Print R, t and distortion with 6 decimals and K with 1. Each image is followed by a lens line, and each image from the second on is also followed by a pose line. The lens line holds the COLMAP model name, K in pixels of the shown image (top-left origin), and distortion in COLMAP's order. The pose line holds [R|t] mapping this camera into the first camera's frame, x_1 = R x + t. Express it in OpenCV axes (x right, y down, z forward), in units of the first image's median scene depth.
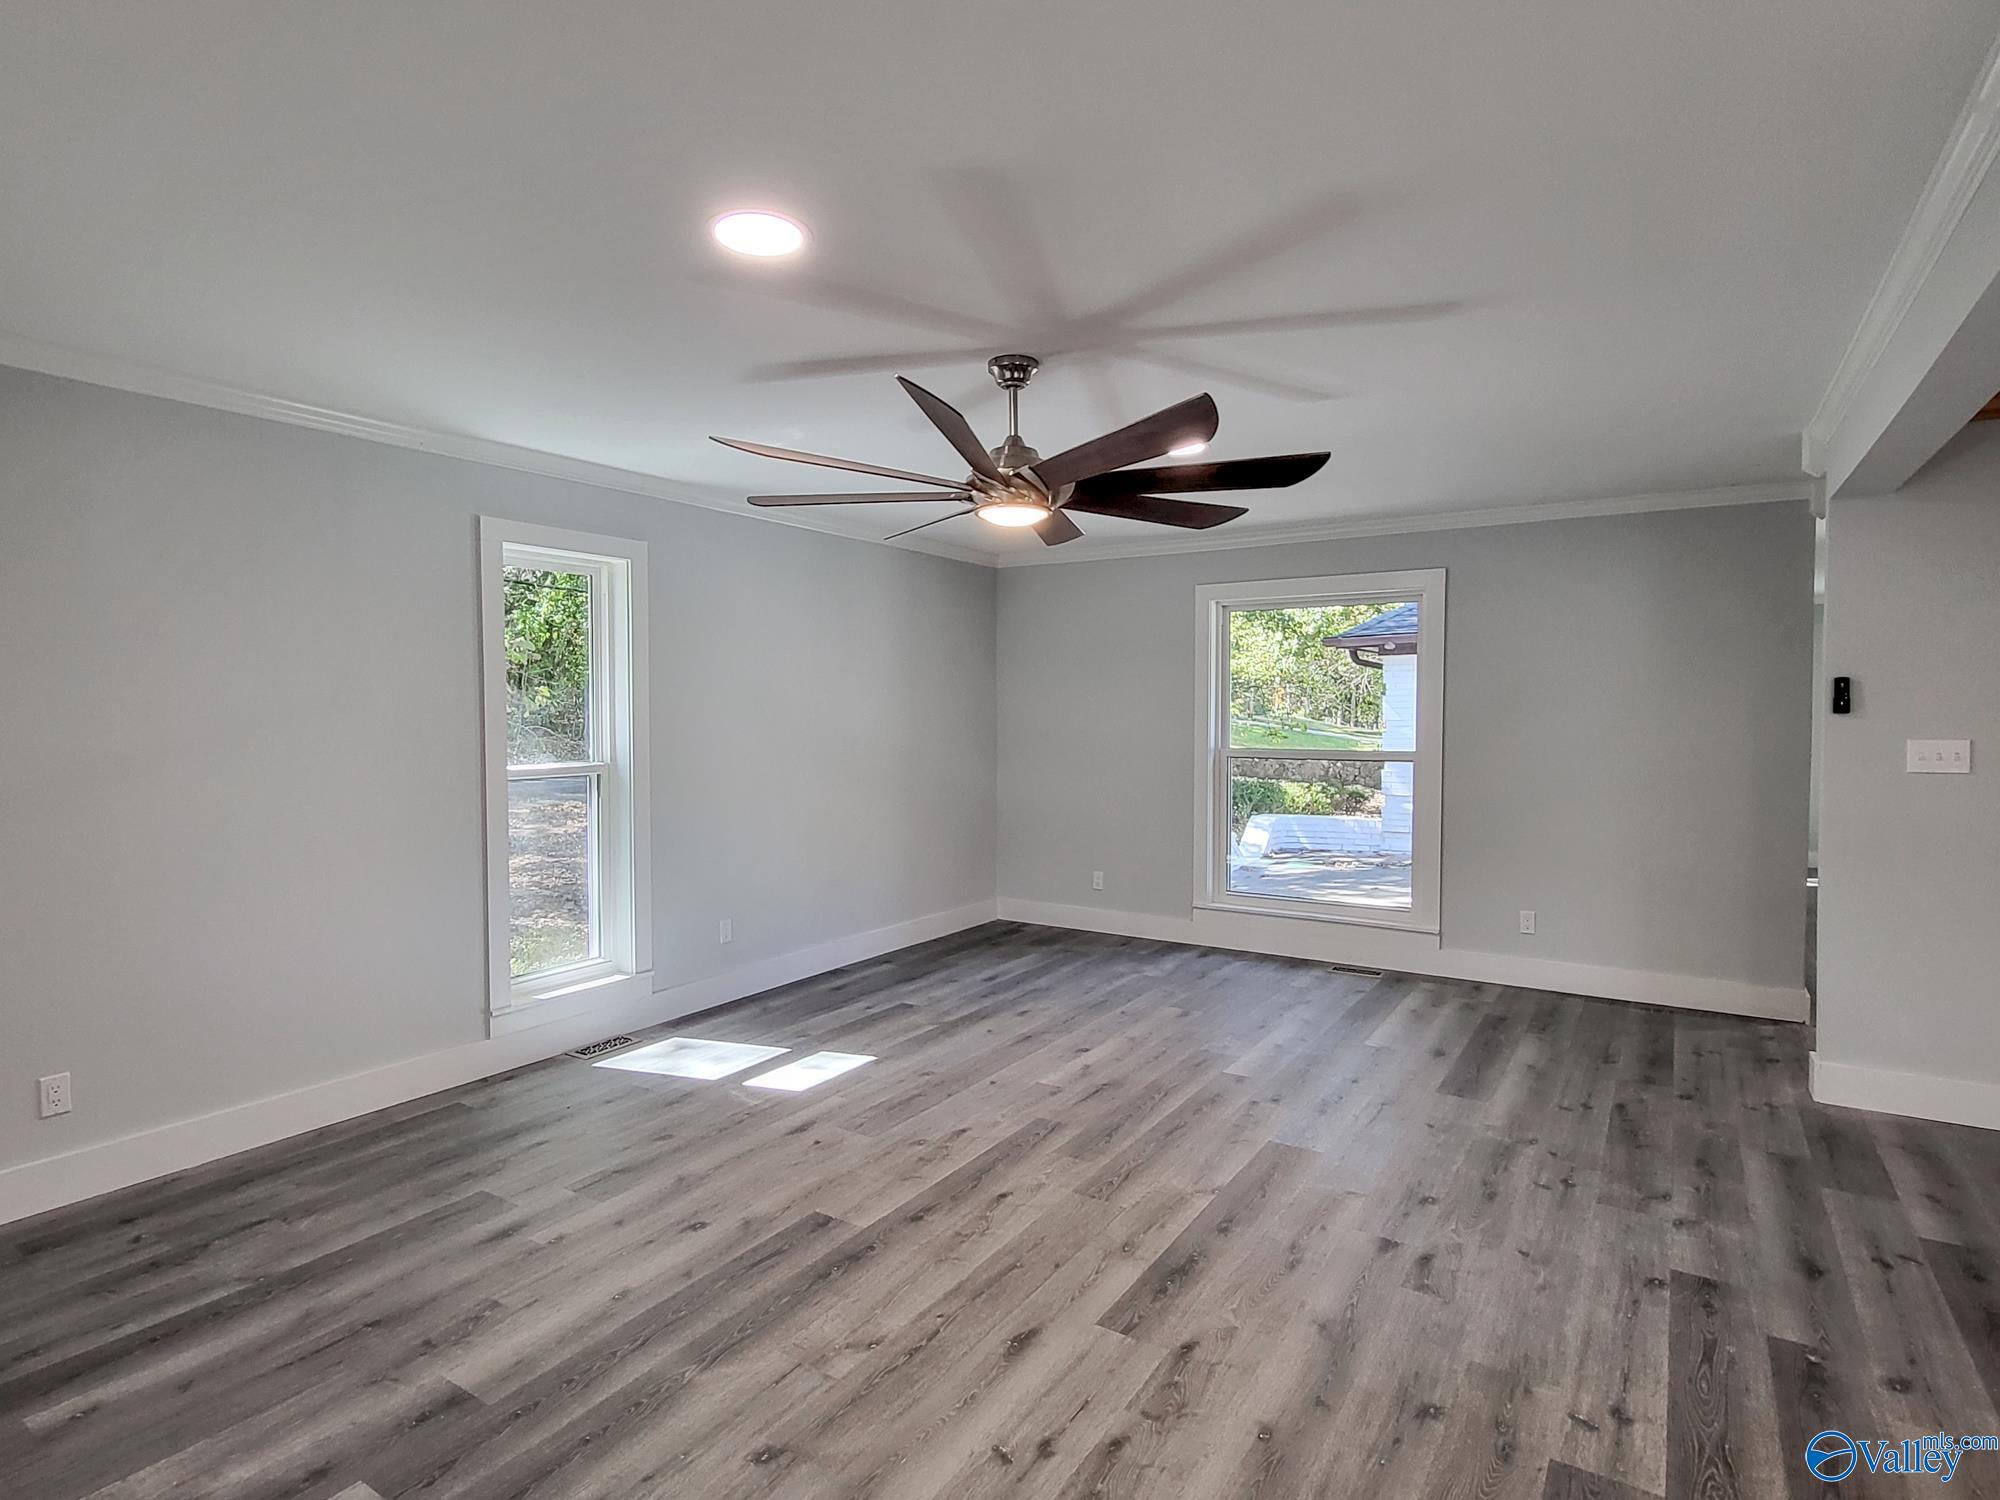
lens RADIAL K [[1054.5, 0, 994.6], [0, 1054.5, 746.3], [0, 0, 1]] dist [-0.005307, -0.000374]
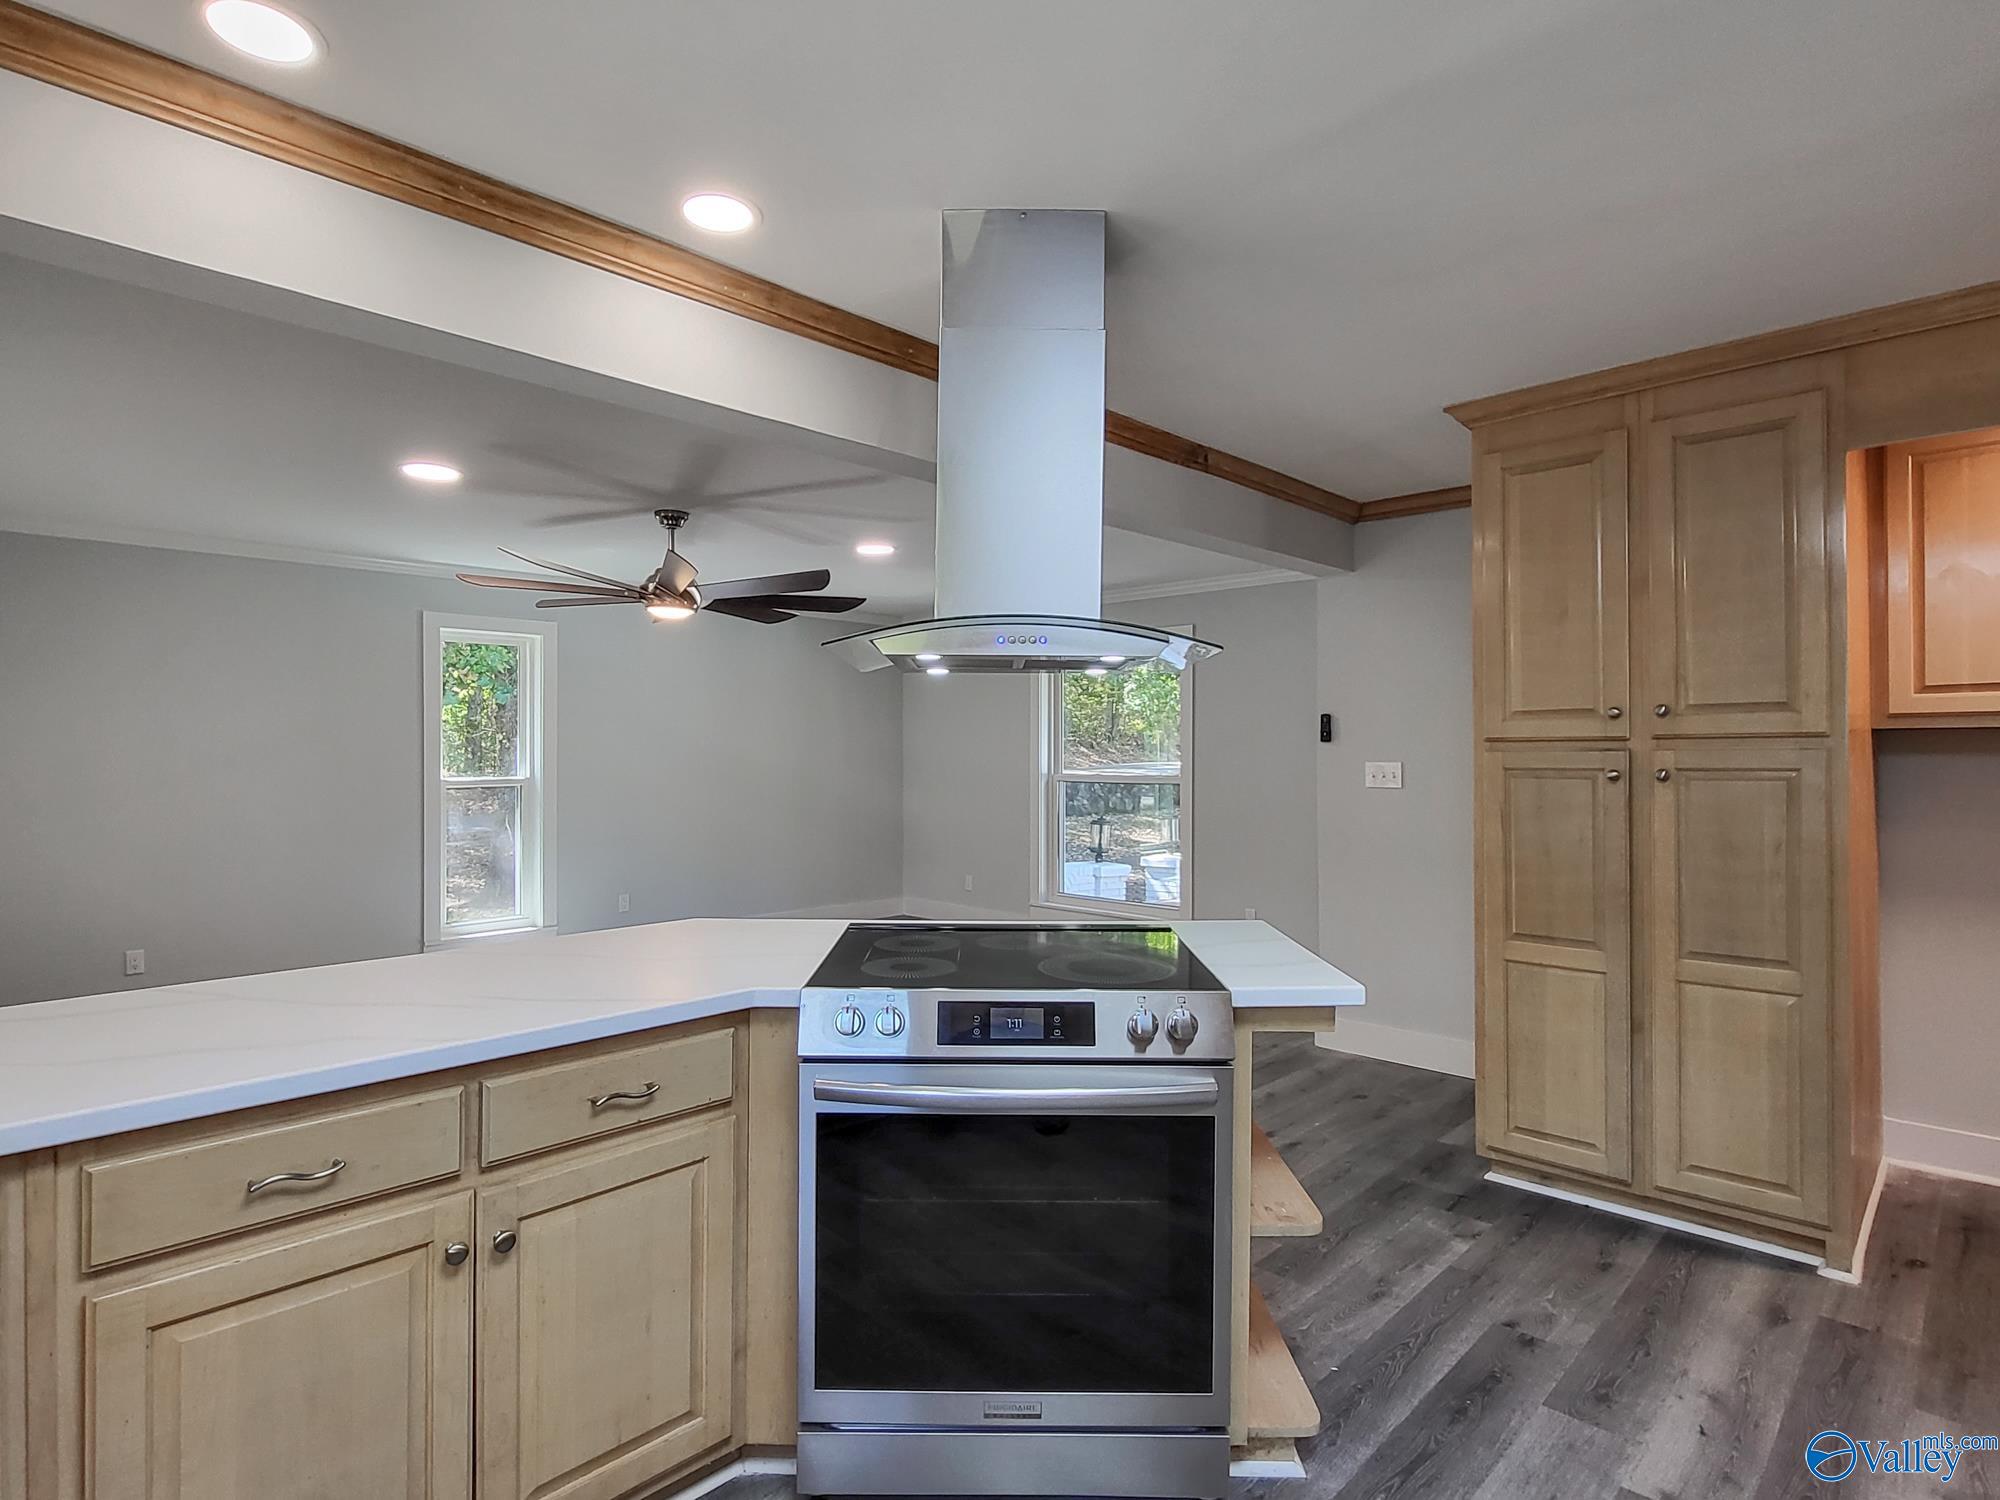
lens RADIAL K [[1054.5, 0, 994.6], [0, 1054.5, 746.3], [0, 0, 1]] dist [-0.005307, -0.000374]
pose [[0.981922, 0.001307, -0.189283, 0.574814], [-0.008086, 0.999353, -0.035042, 0.020292], [0.189115, 0.035939, 0.981297, -0.305551]]
